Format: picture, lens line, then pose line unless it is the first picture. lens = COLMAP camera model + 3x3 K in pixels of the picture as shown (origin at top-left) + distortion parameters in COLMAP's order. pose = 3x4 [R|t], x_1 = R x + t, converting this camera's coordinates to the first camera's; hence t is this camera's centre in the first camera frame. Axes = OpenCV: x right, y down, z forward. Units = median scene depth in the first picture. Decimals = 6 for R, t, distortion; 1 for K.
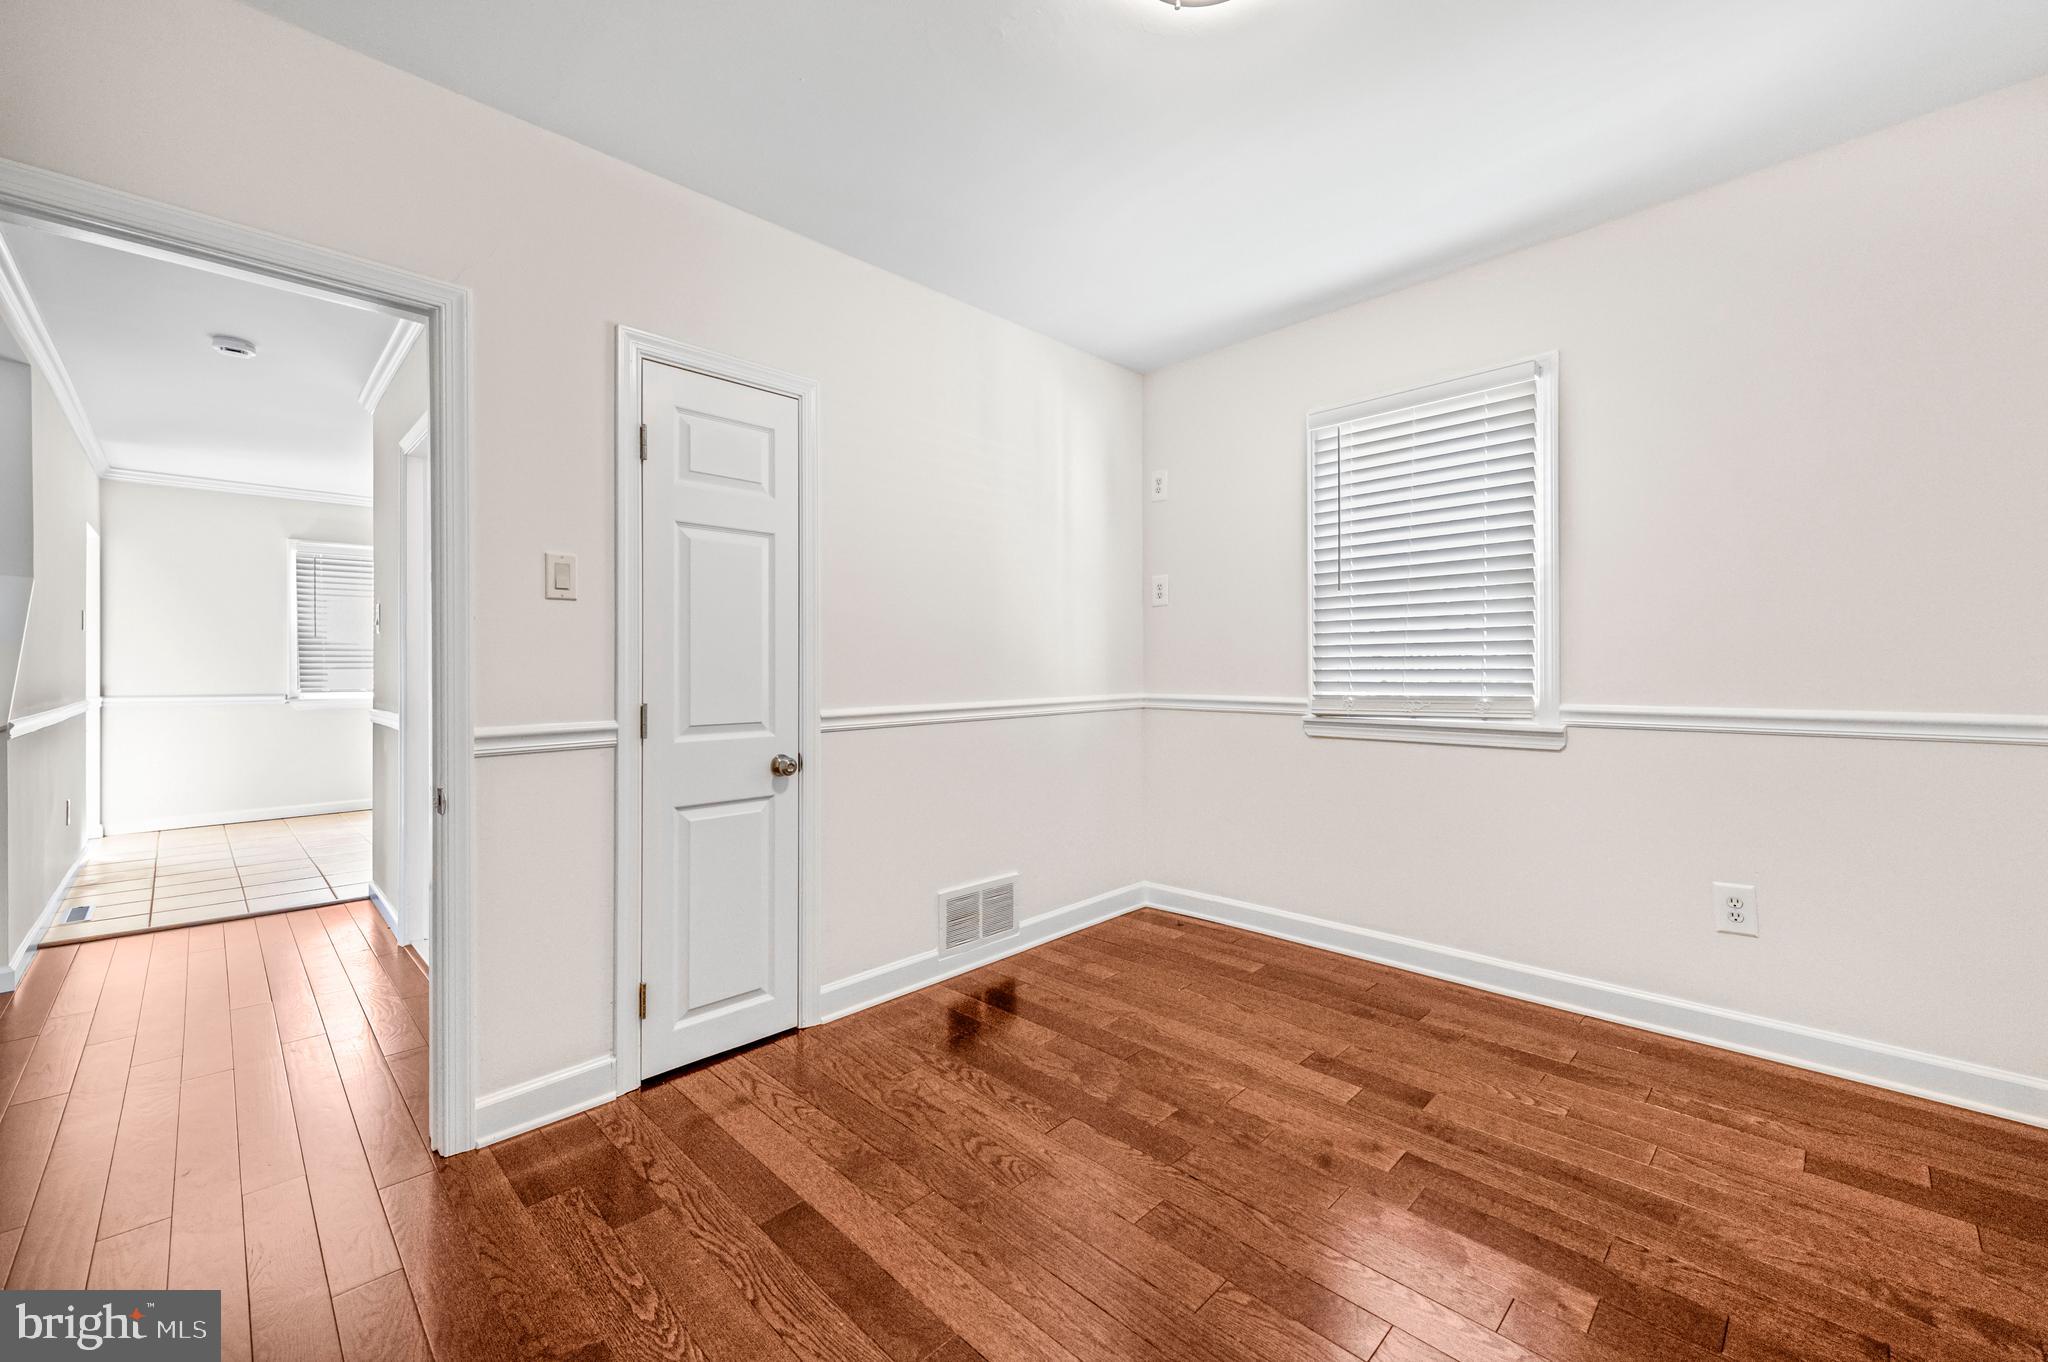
lens RADIAL K [[803.3, 0, 1036.1], [0, 803.3, 668.2], [0, 0, 1]] dist [0.008216, -0.000675]
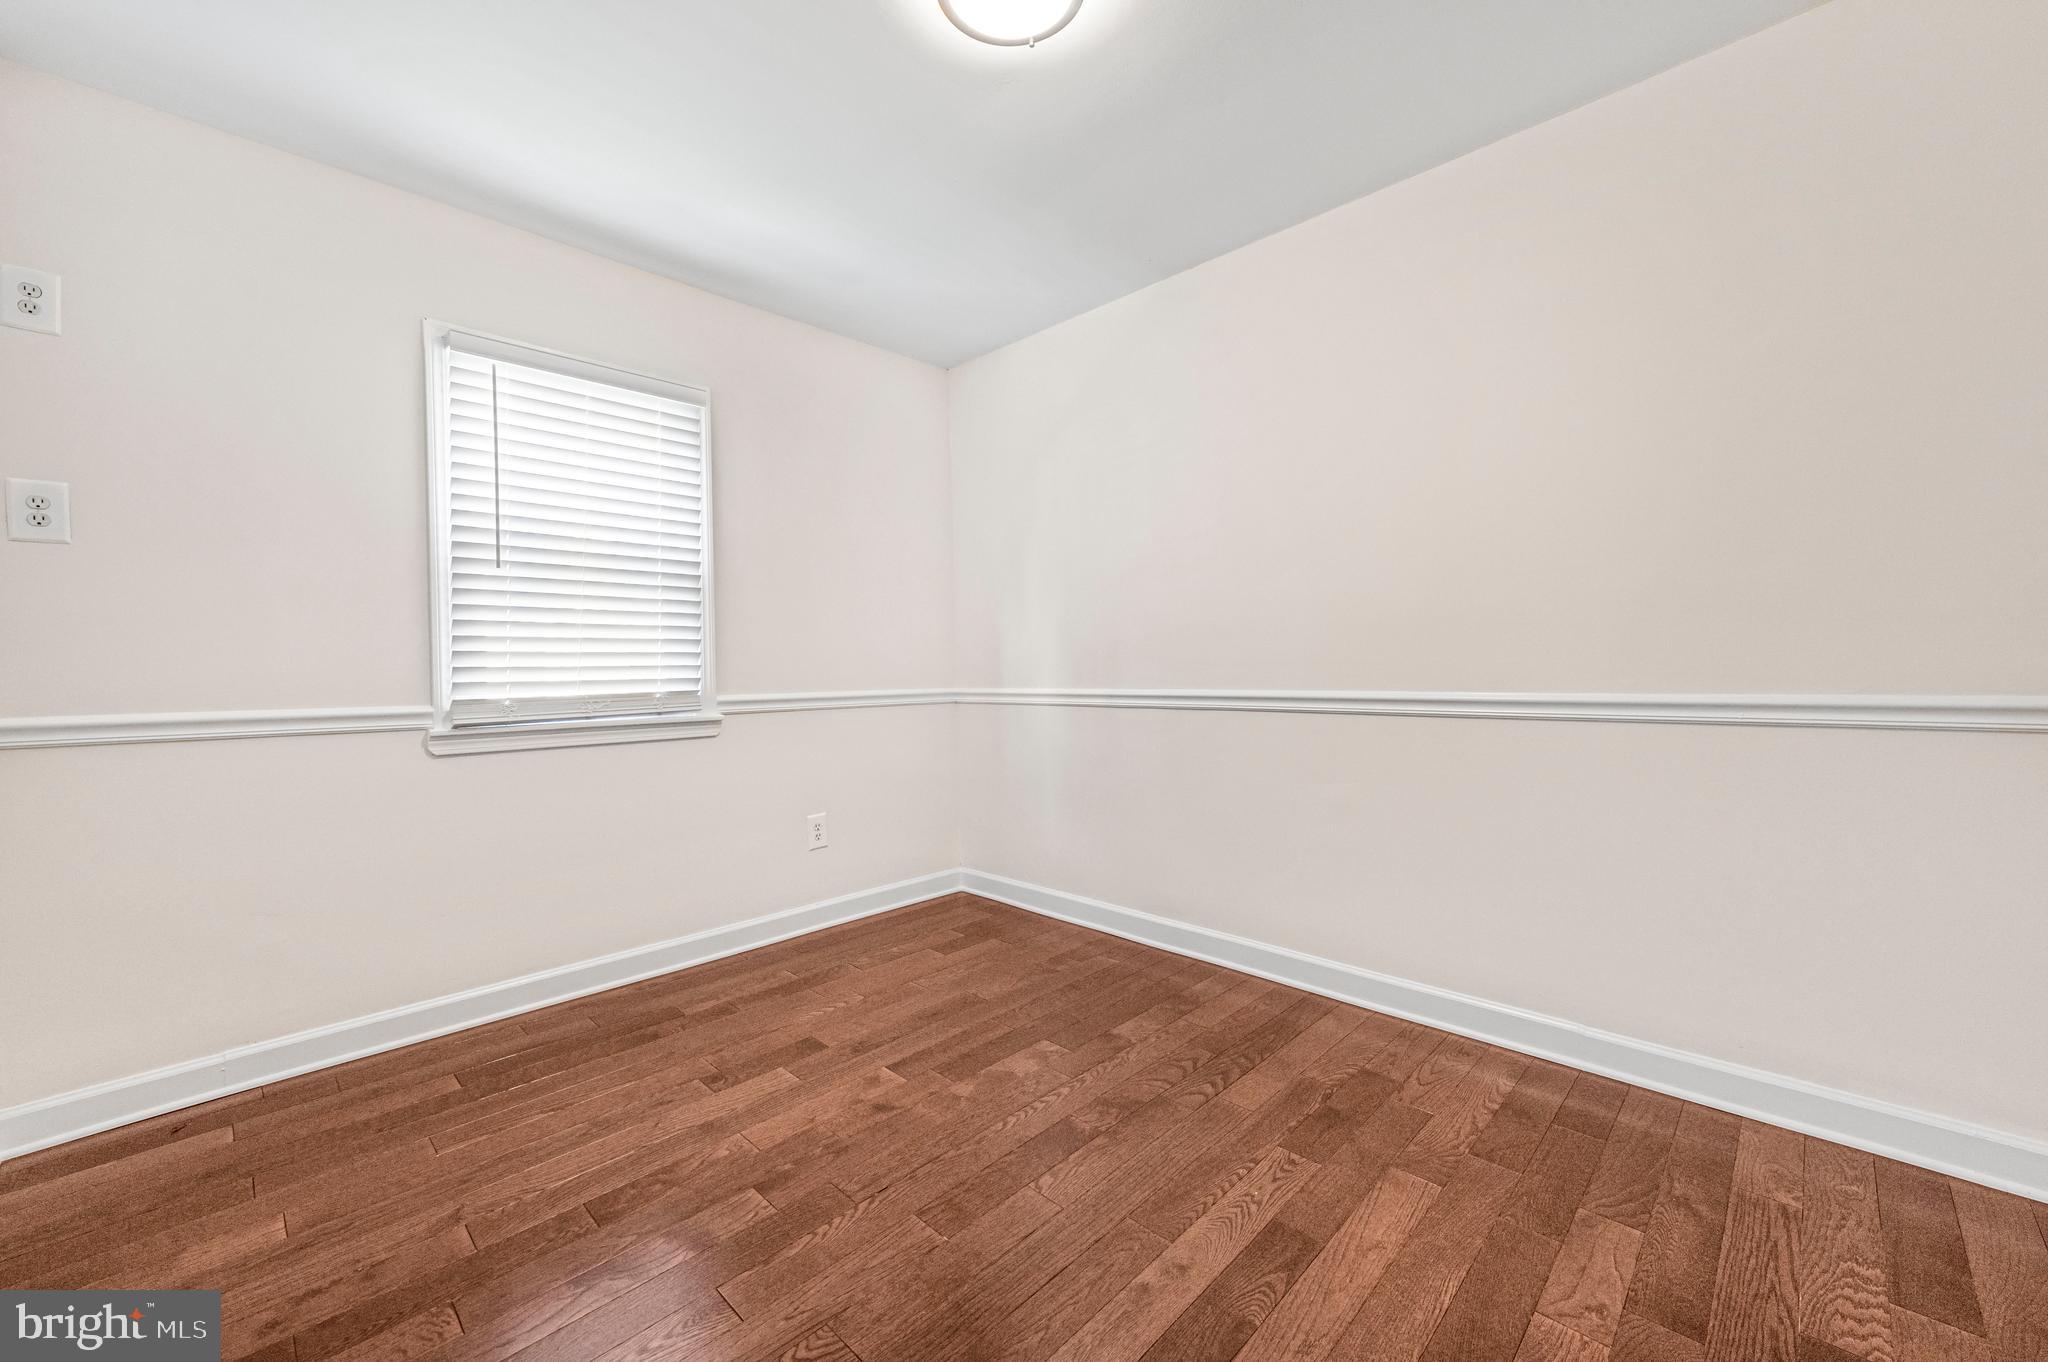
lens RADIAL K [[803.3, 0, 1019.4], [0, 803.3, 685.7], [0, 0, 1]] dist [0.008216, -0.000675]
pose [[0.003792, -0.014366, 0.999890, -0.538478], [0.016164, 0.999767, 0.014303, 0.022277], [-0.999862, 0.016108, 0.004023, 0.601746]]
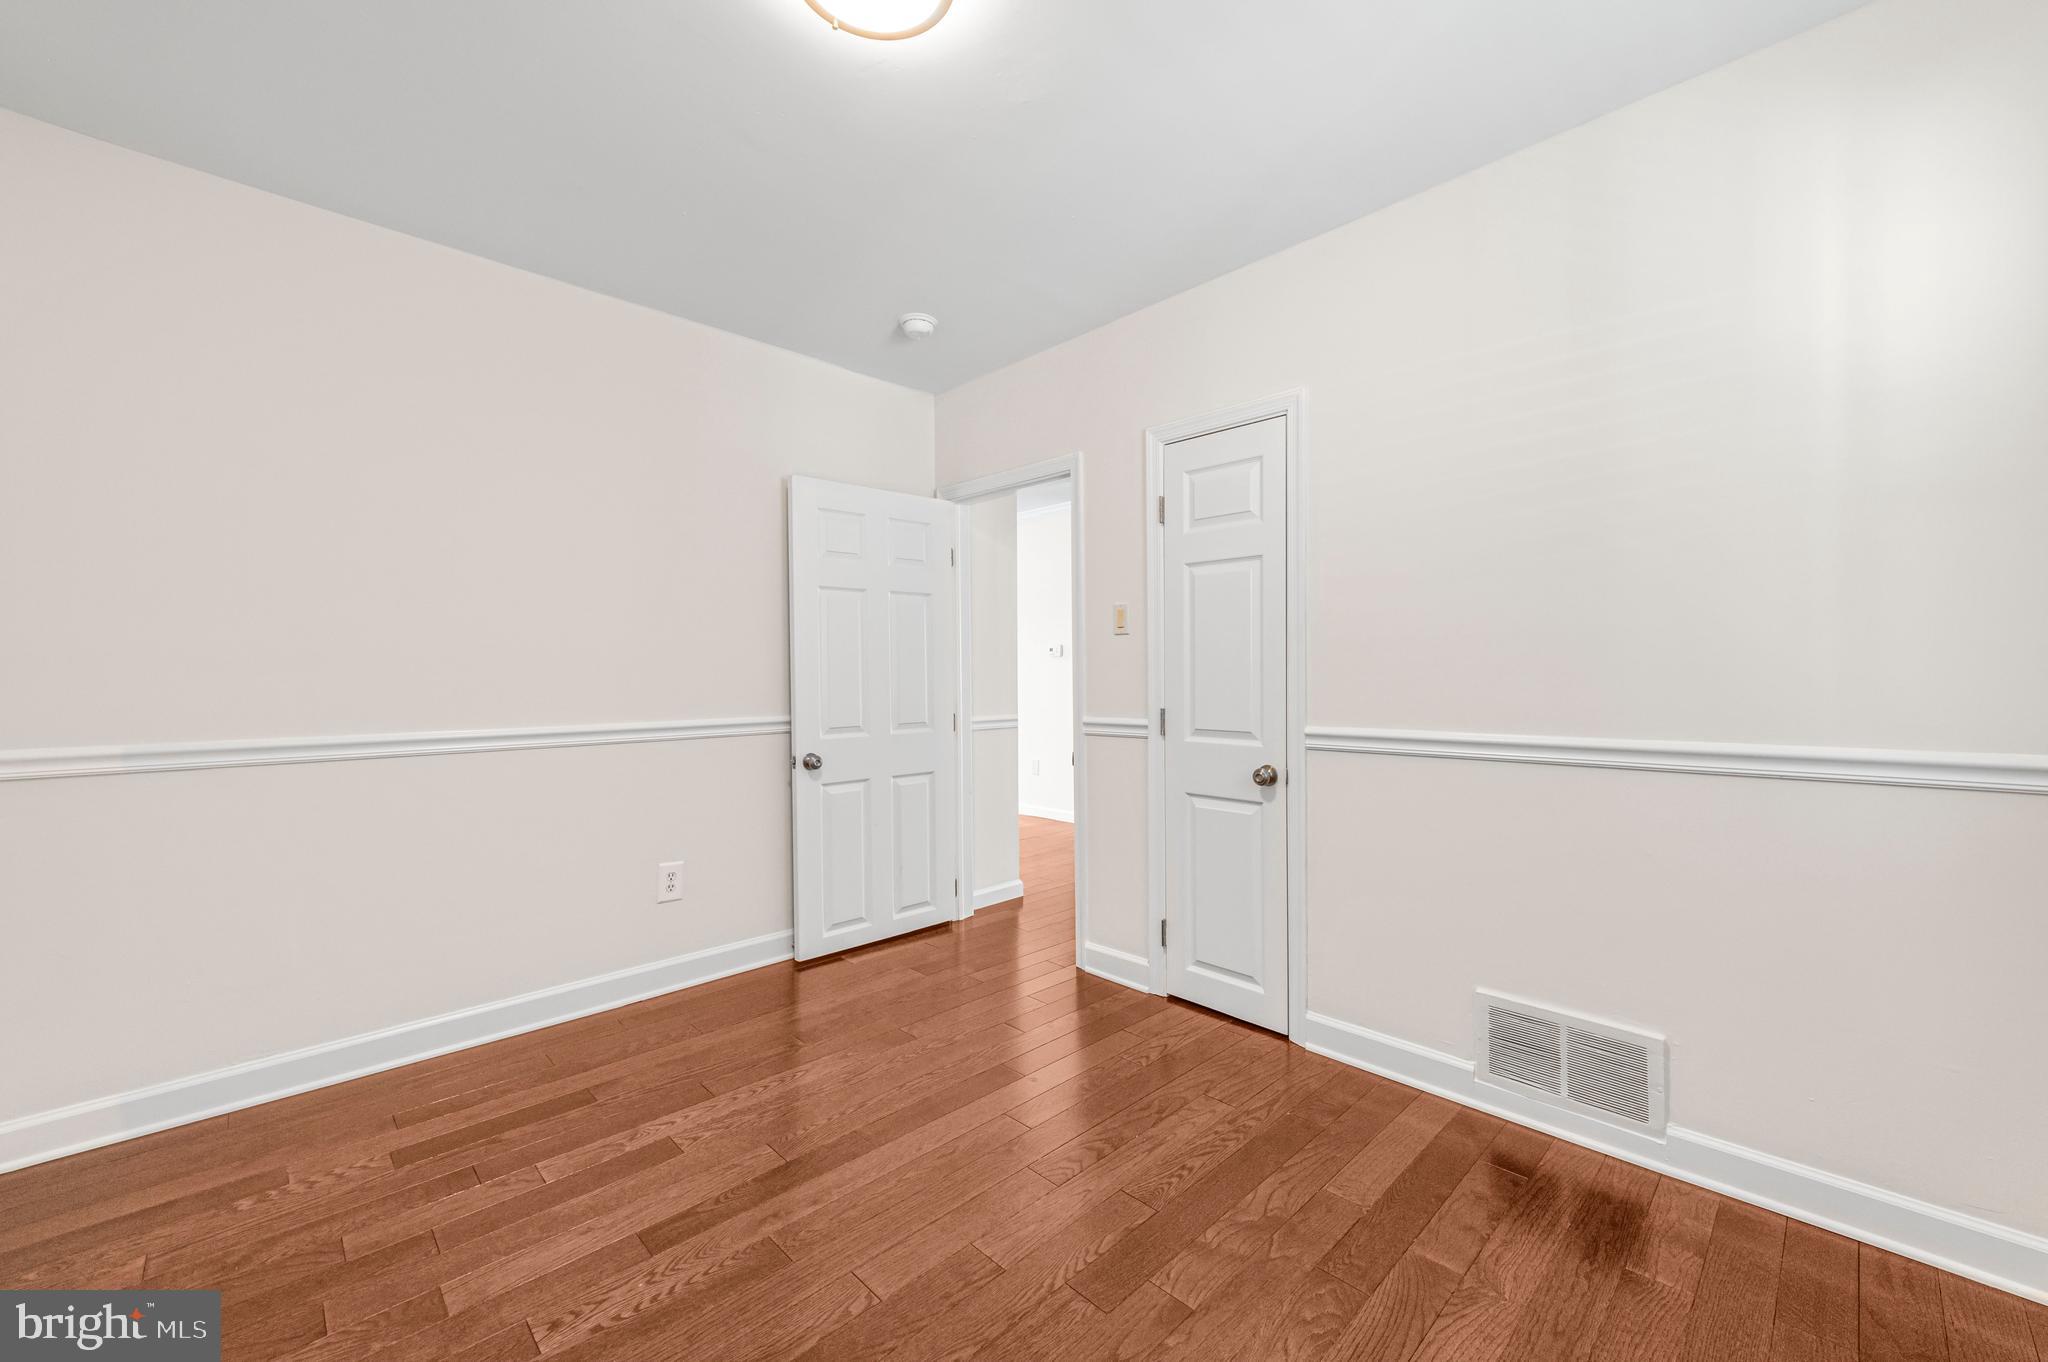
lens RADIAL K [[803.3, 0, 1040.3], [0, 803.3, 677.2], [0, 0, 1]] dist [0.008216, -0.000675]
pose [[-0.008652, 0.014657, -0.999855, 0.750355], [0.004453, 0.999883, 0.014619, -0.024650], [0.999953, -0.004326, -0.008717, 0.733589]]
